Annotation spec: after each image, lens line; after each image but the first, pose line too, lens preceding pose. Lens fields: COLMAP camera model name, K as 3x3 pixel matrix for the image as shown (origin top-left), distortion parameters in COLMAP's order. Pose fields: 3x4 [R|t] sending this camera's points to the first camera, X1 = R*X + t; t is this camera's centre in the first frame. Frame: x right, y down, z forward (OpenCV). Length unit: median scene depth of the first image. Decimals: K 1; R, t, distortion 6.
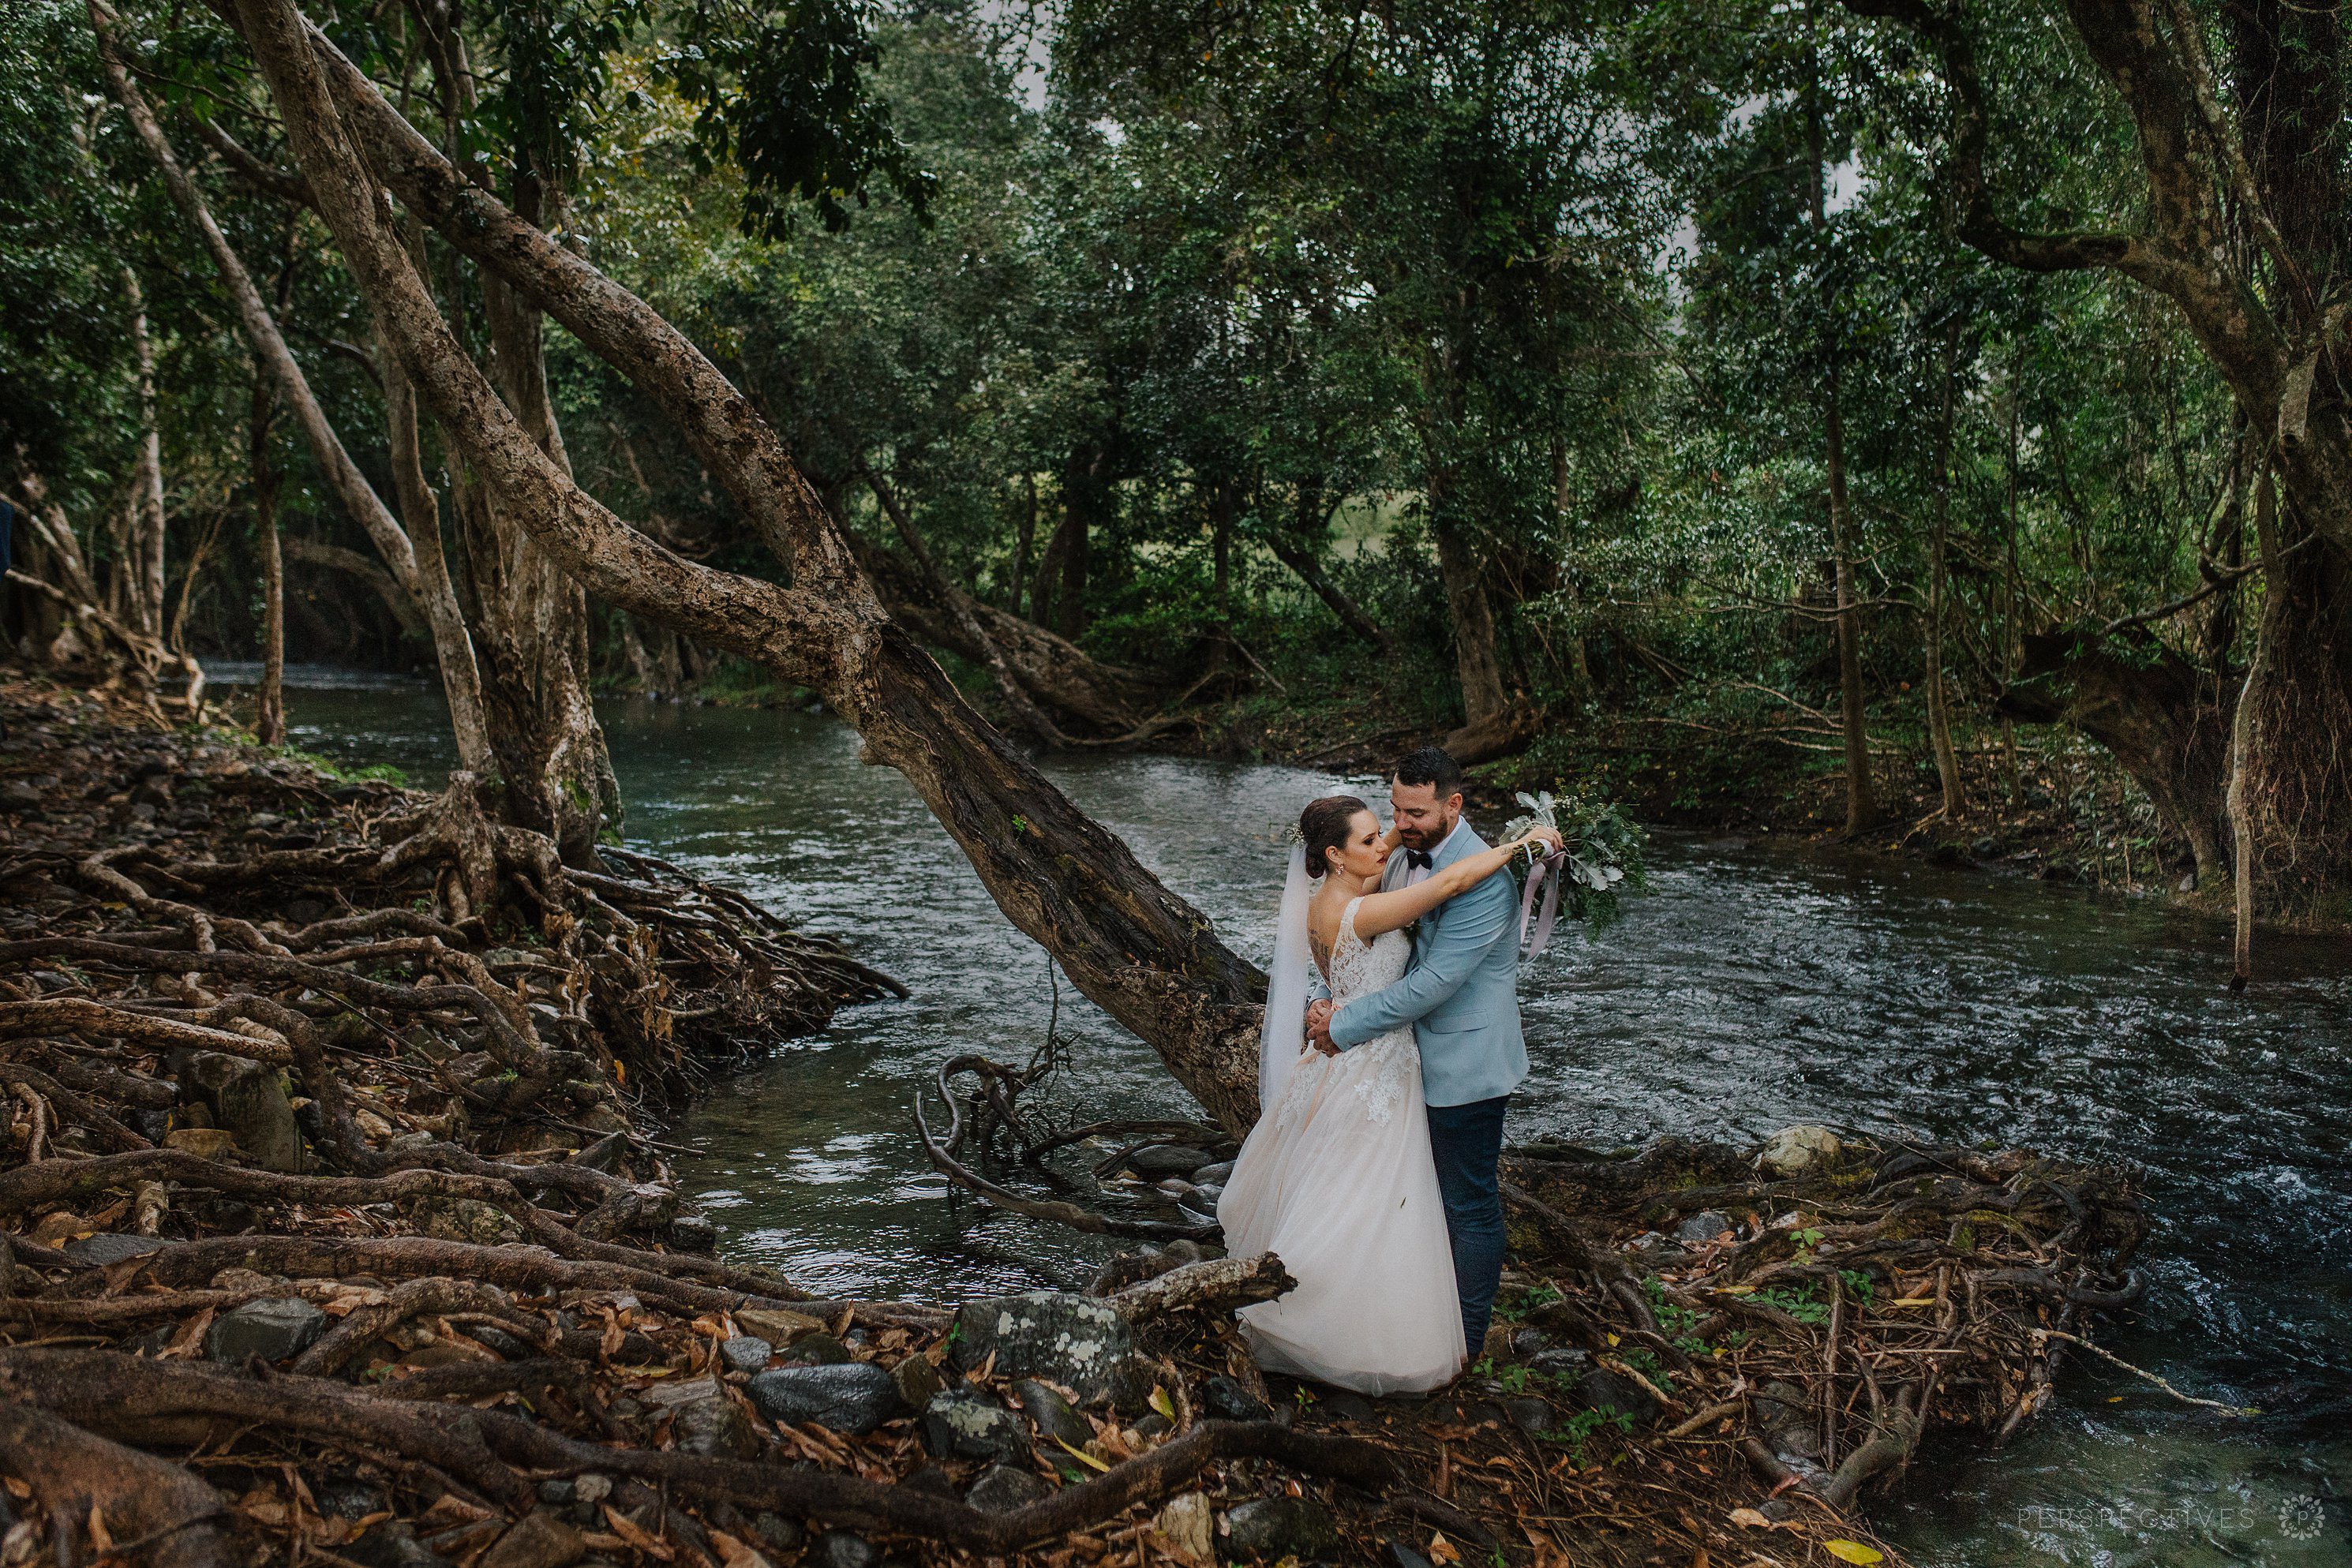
lens RADIAL K [[2259.0, 0, 1176.0], [0, 2259.0, 784.0], [0, 0, 1]] dist [-0.049847, 0.028097]
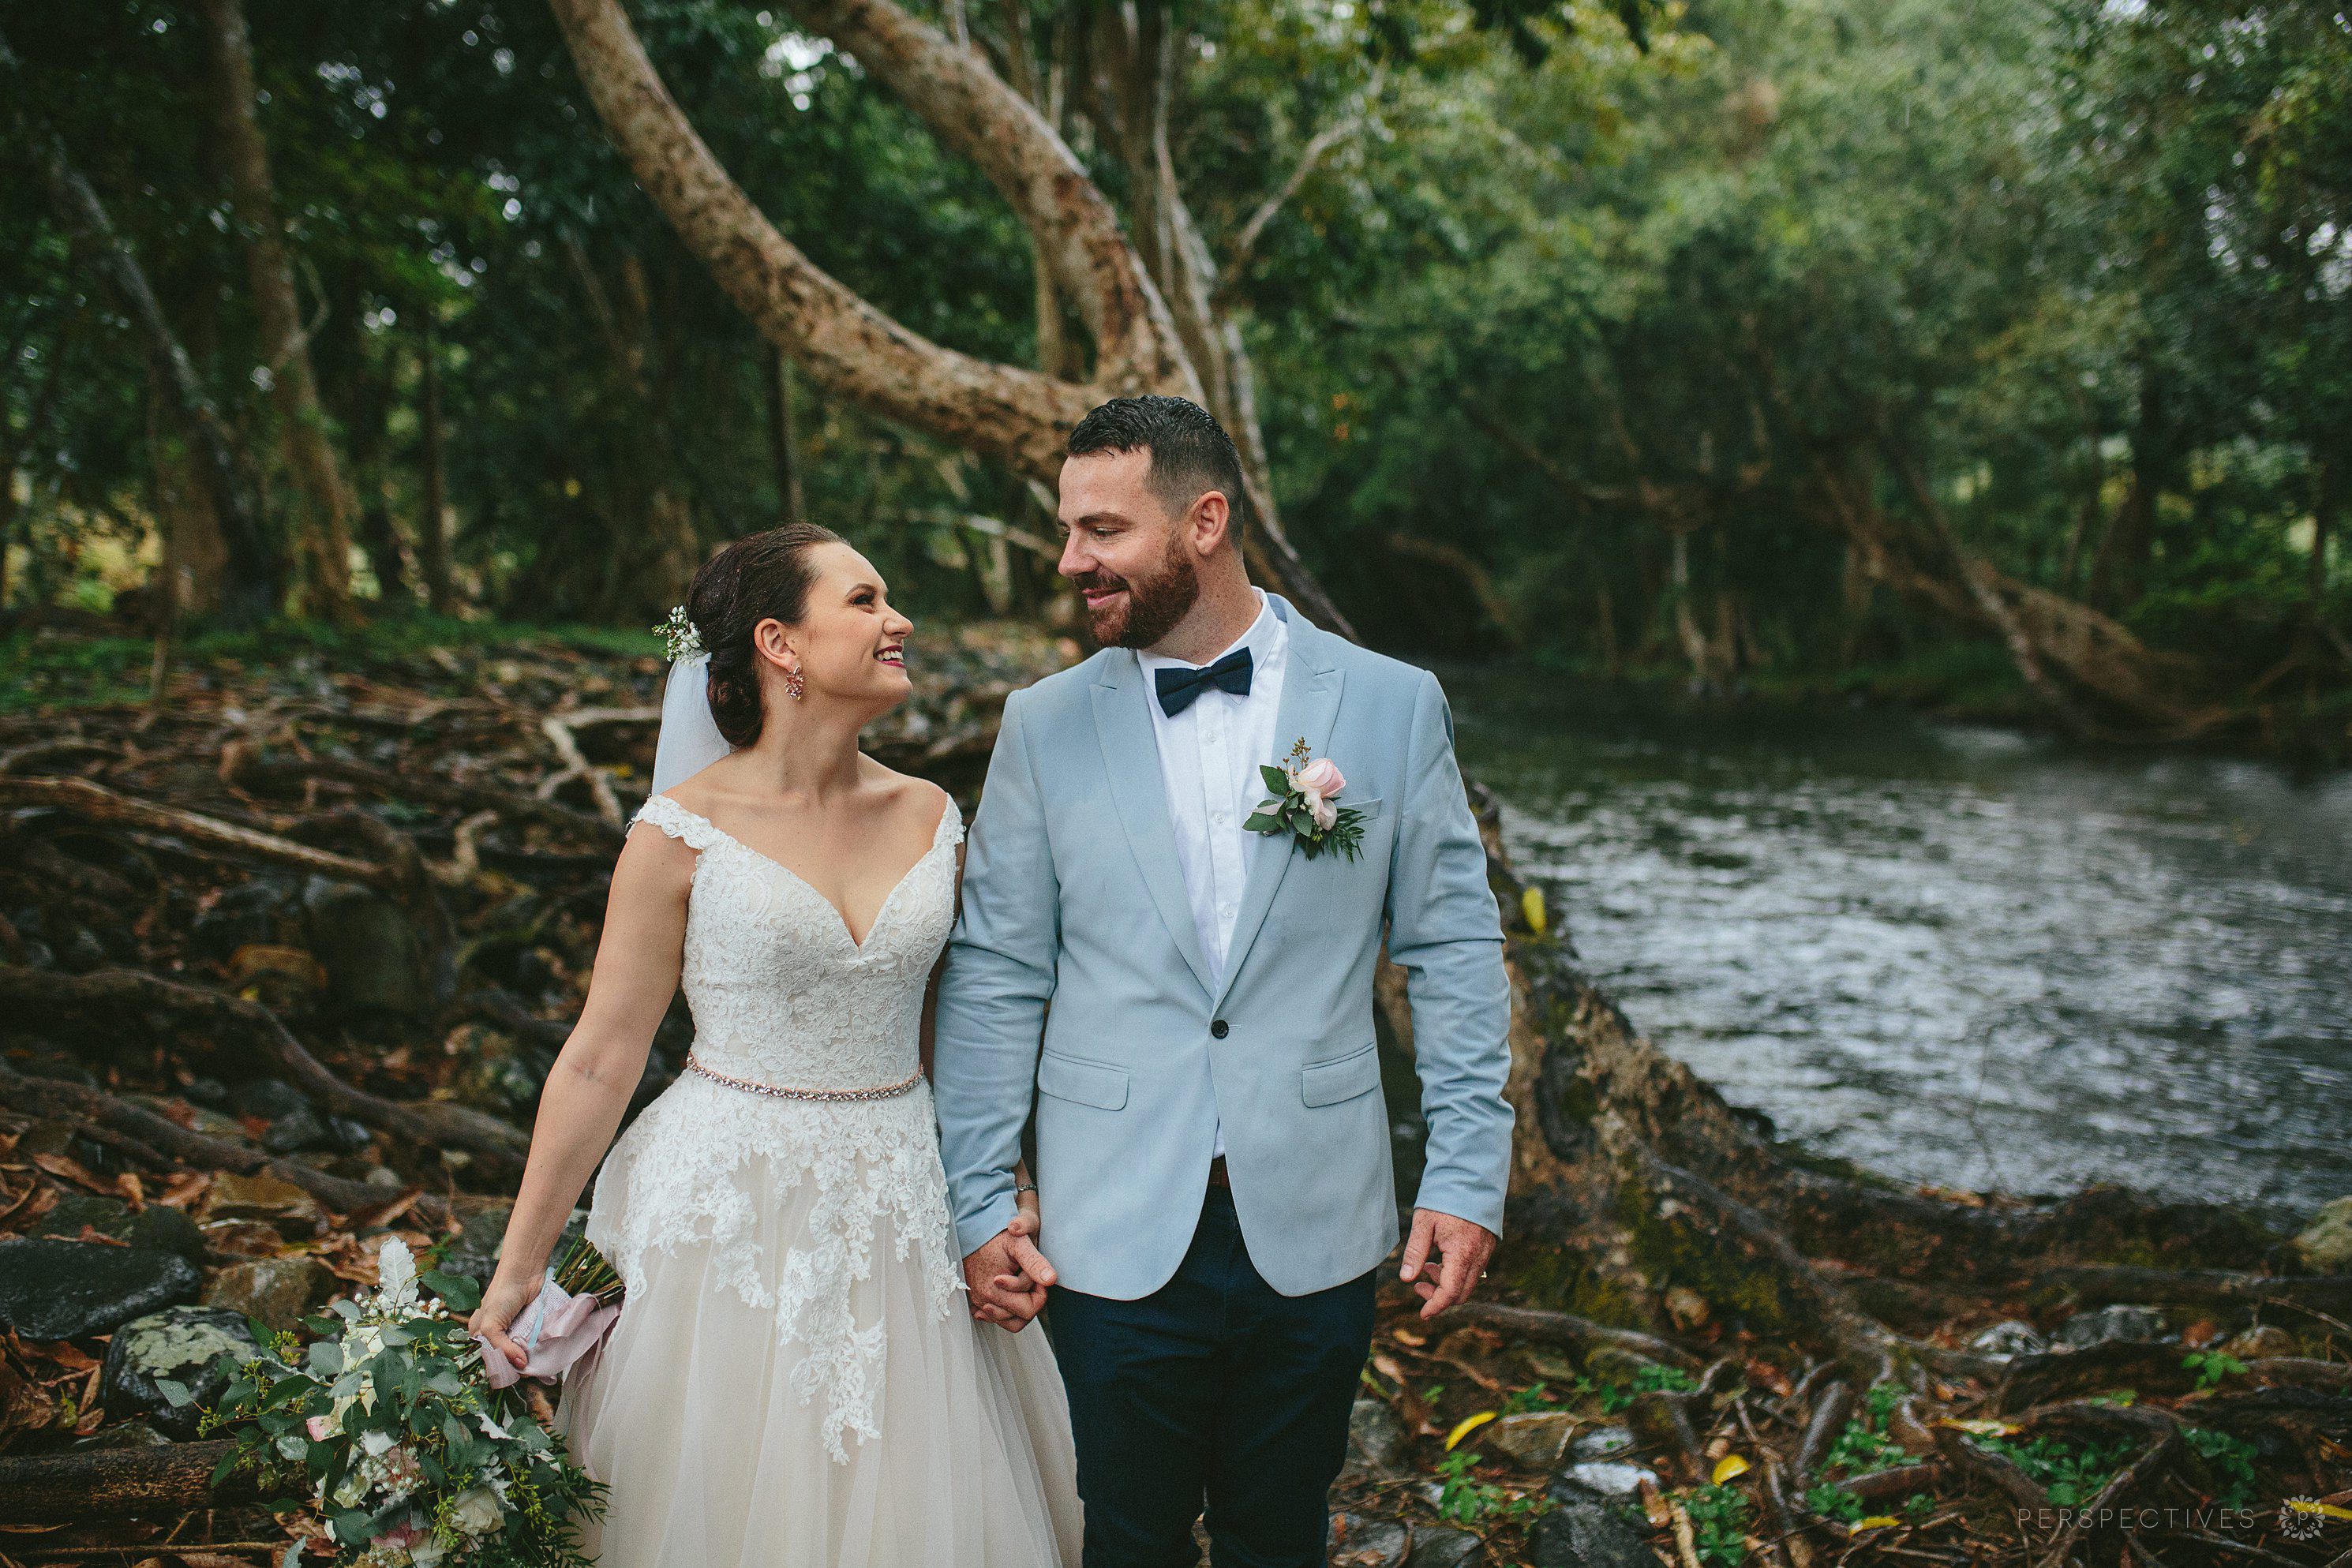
lens RADIAL K [[2259.0, 0, 1176.0], [0, 2259.0, 784.0], [0, 0, 1]] dist [-0.049847, 0.028097]
pose [[0.873143, 0.044466, -0.485432, 0.191460], [-0.047863, 0.998839, 0.005404, 0.037412], [0.485109, 0.018515, 0.874257, 0.219874]]
